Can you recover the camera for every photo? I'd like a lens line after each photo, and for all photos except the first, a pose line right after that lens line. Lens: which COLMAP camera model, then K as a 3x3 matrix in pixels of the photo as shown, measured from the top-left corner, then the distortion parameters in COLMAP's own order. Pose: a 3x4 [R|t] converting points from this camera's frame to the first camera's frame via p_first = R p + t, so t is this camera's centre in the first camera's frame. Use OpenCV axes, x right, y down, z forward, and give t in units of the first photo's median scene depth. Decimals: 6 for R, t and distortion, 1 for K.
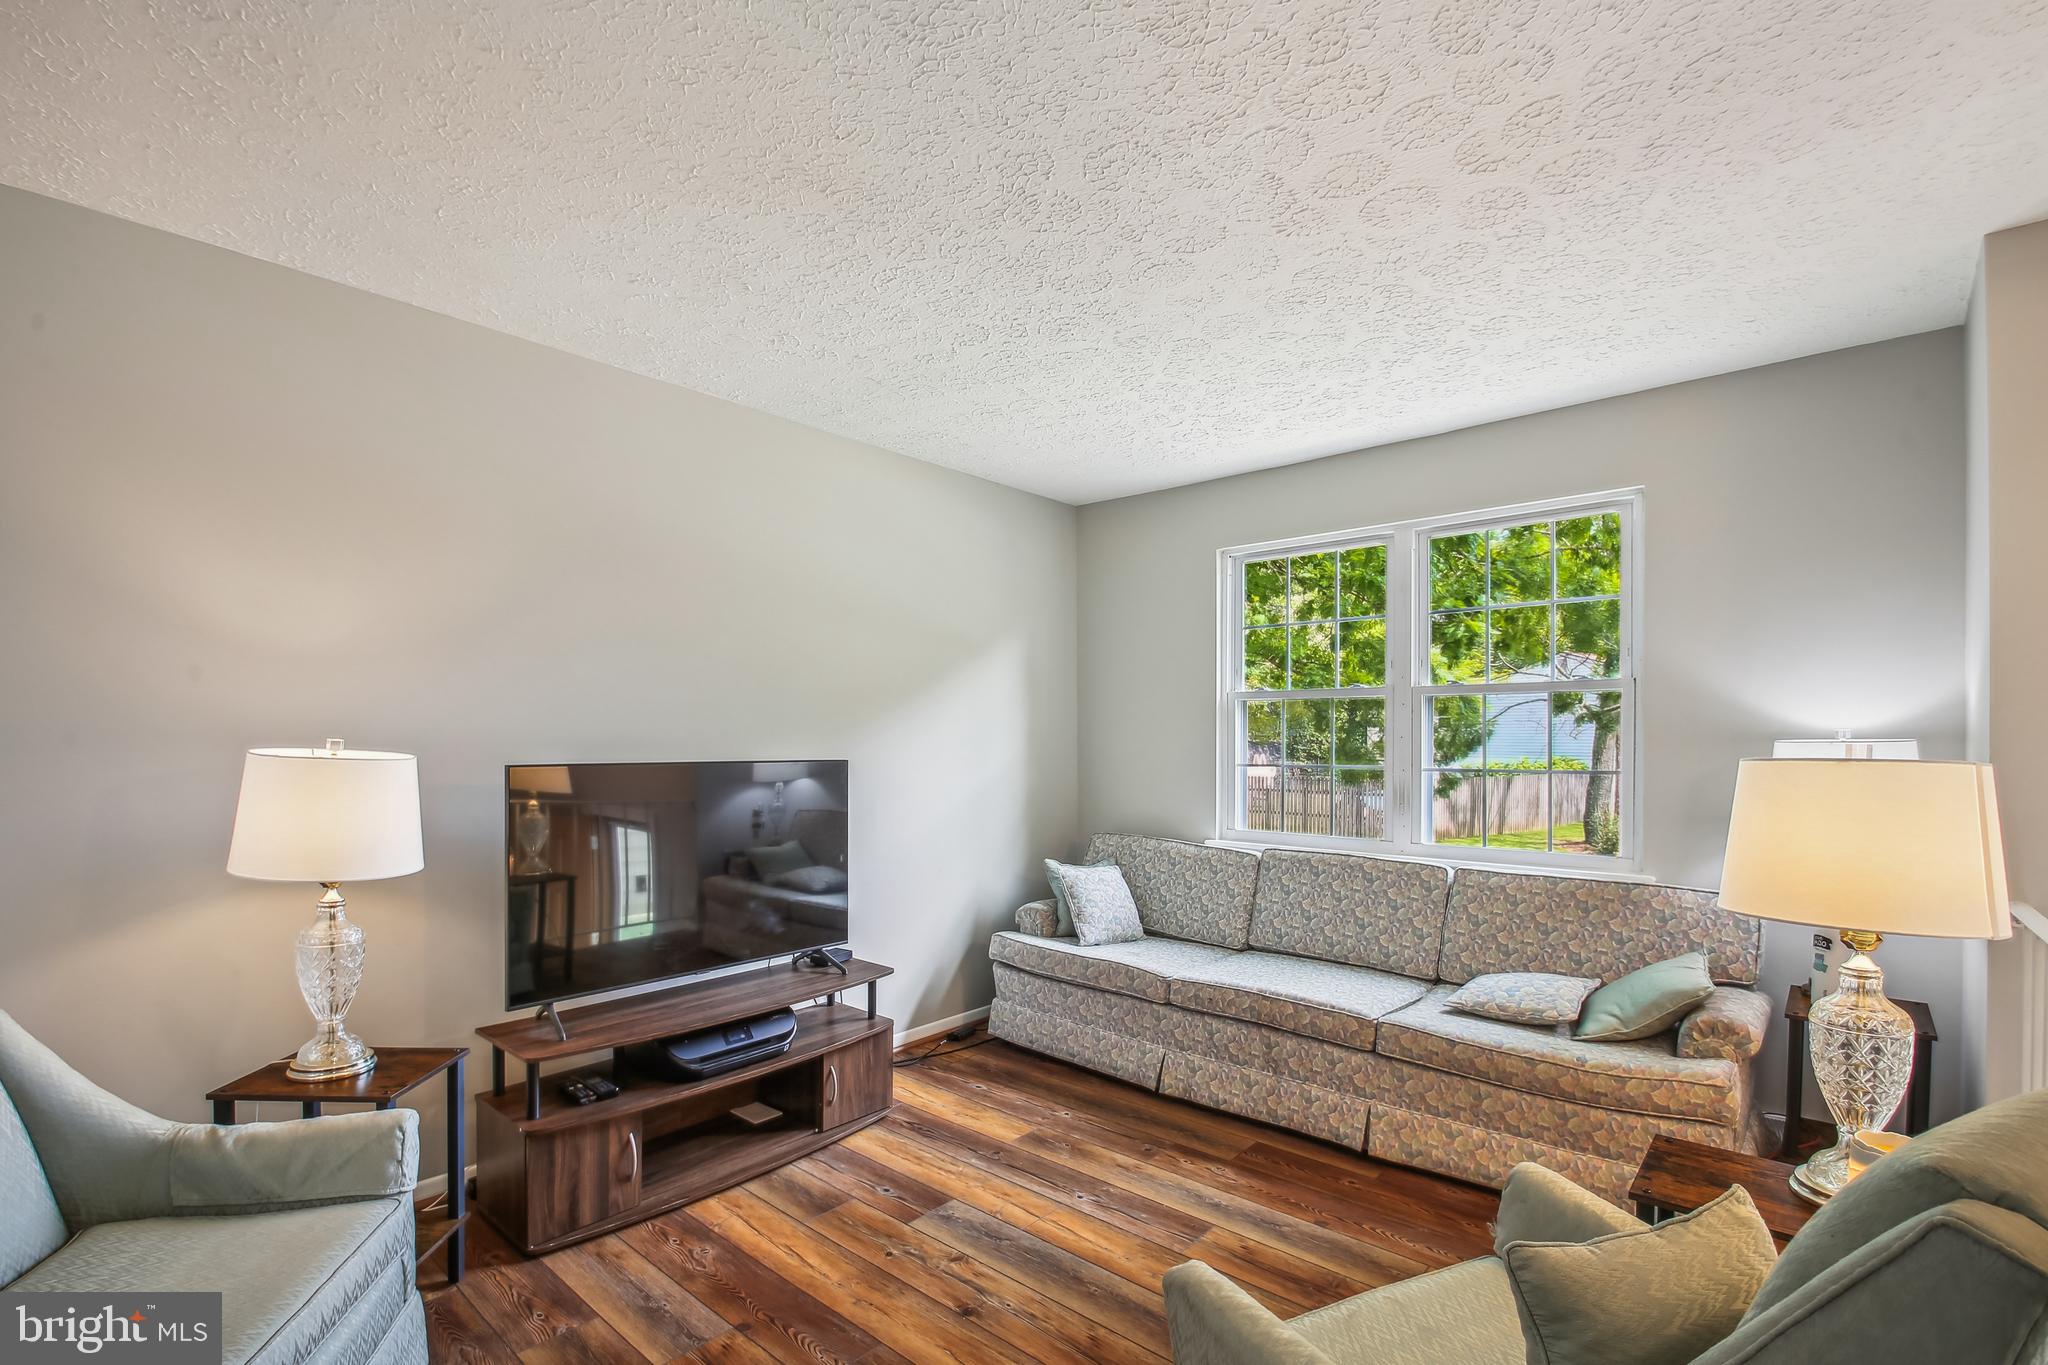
lens RADIAL K [[927.8, 0, 1019.8], [0, 927.8, 740.8], [0, 0, 1]] dist [-0.002064, -0.000160]
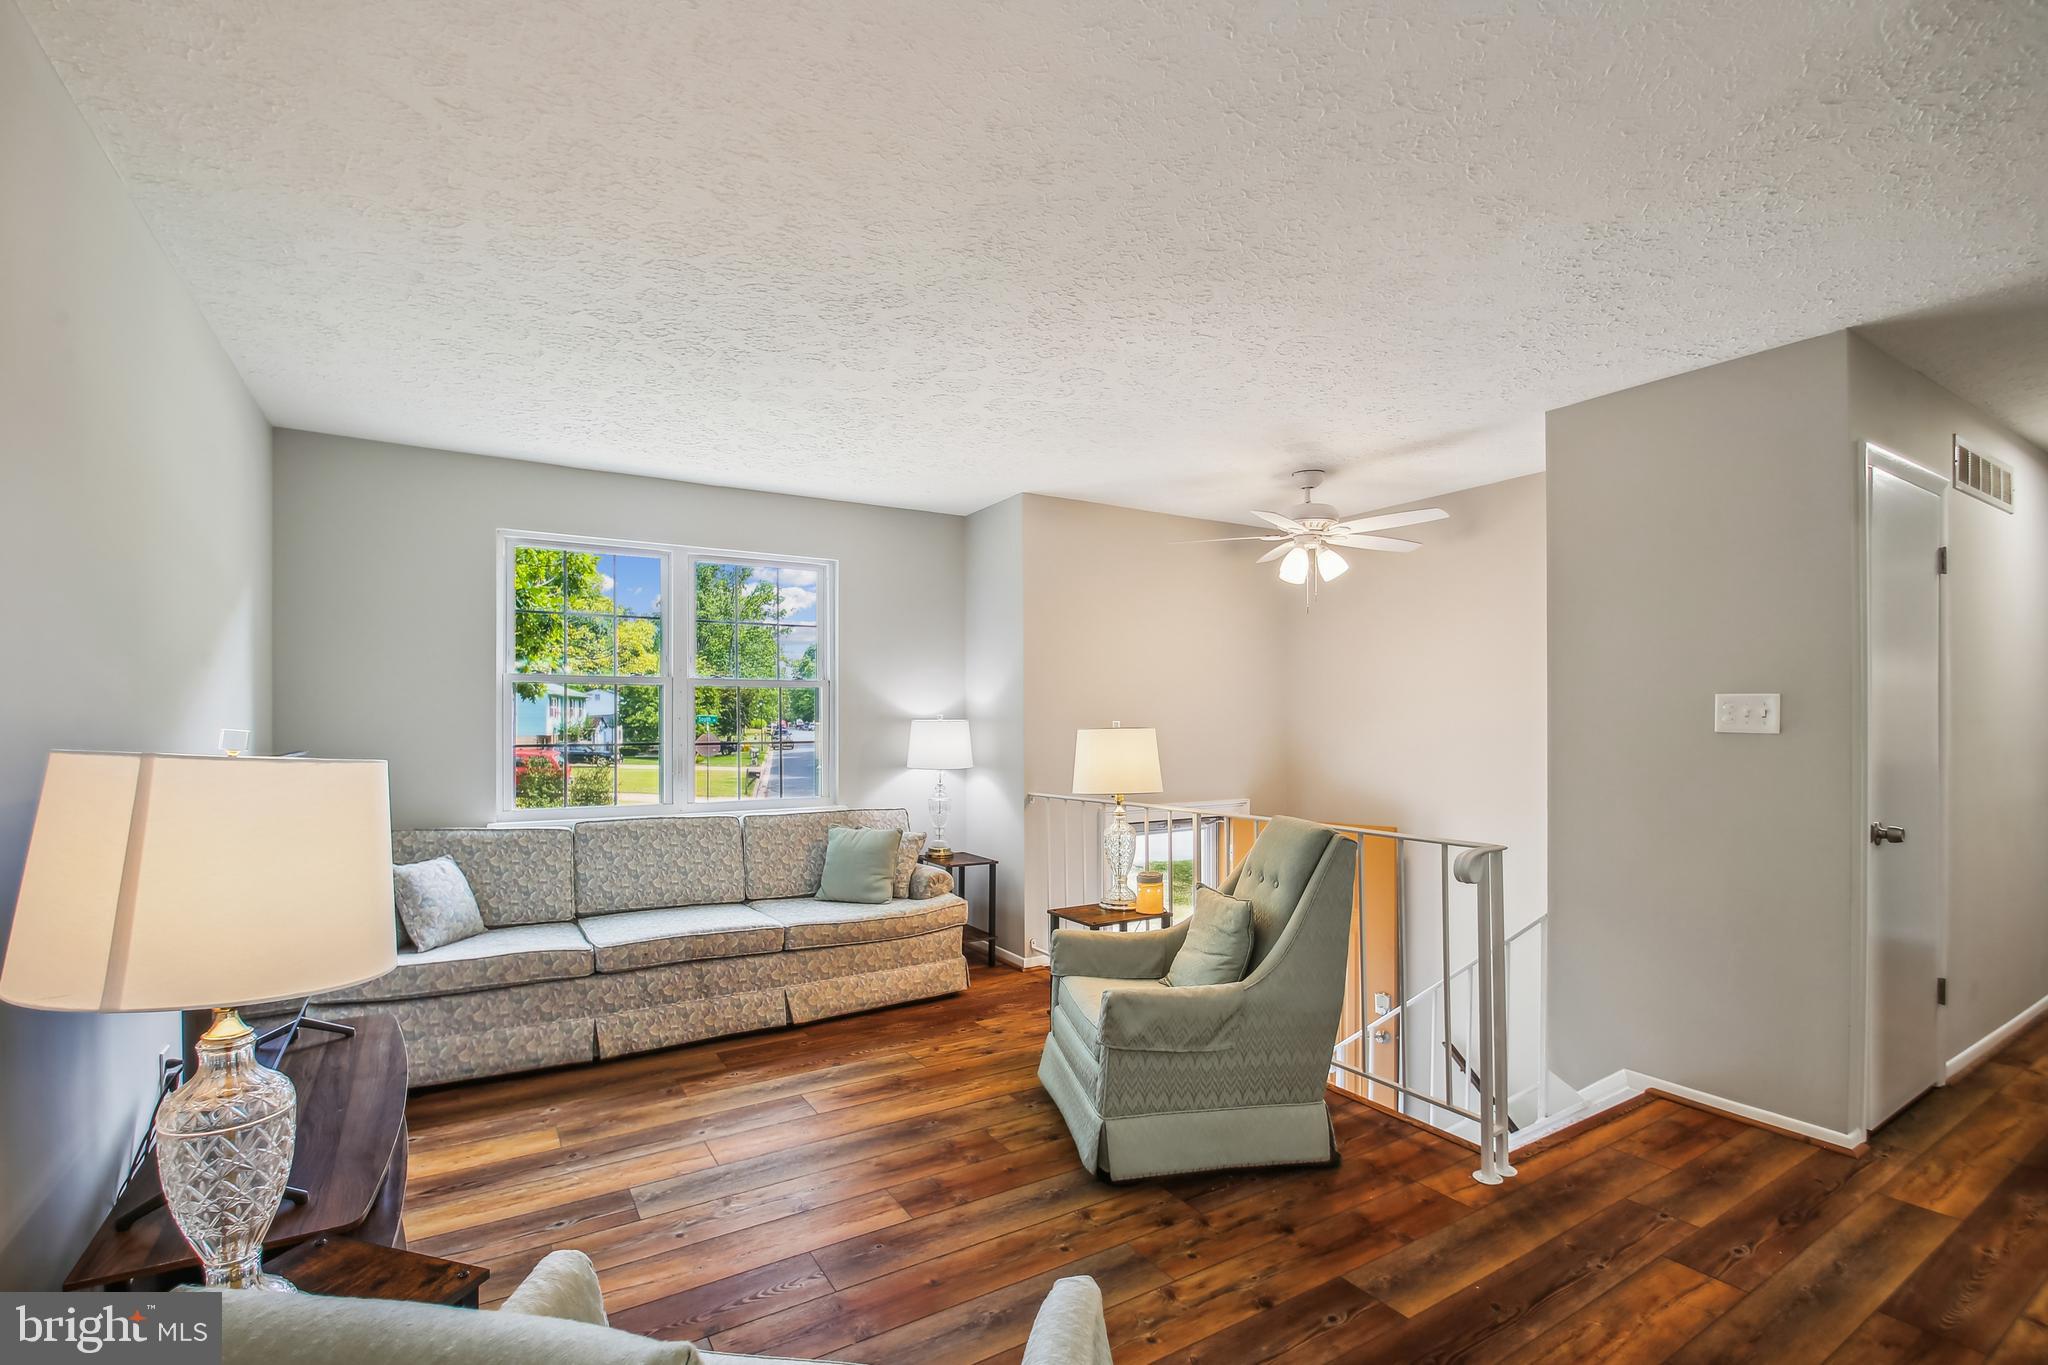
lens RADIAL K [[916.2, 0, 986.1], [0, 916.2, 703.7], [0, 0, 1]] dist [-0.009377, -0.000231]
pose [[0.297680, 0.013756, 0.954567, -0.748983], [0.002758, 0.999880, -0.015269, -0.004471], [-0.954662, 0.007178, 0.297606, 0.290723]]
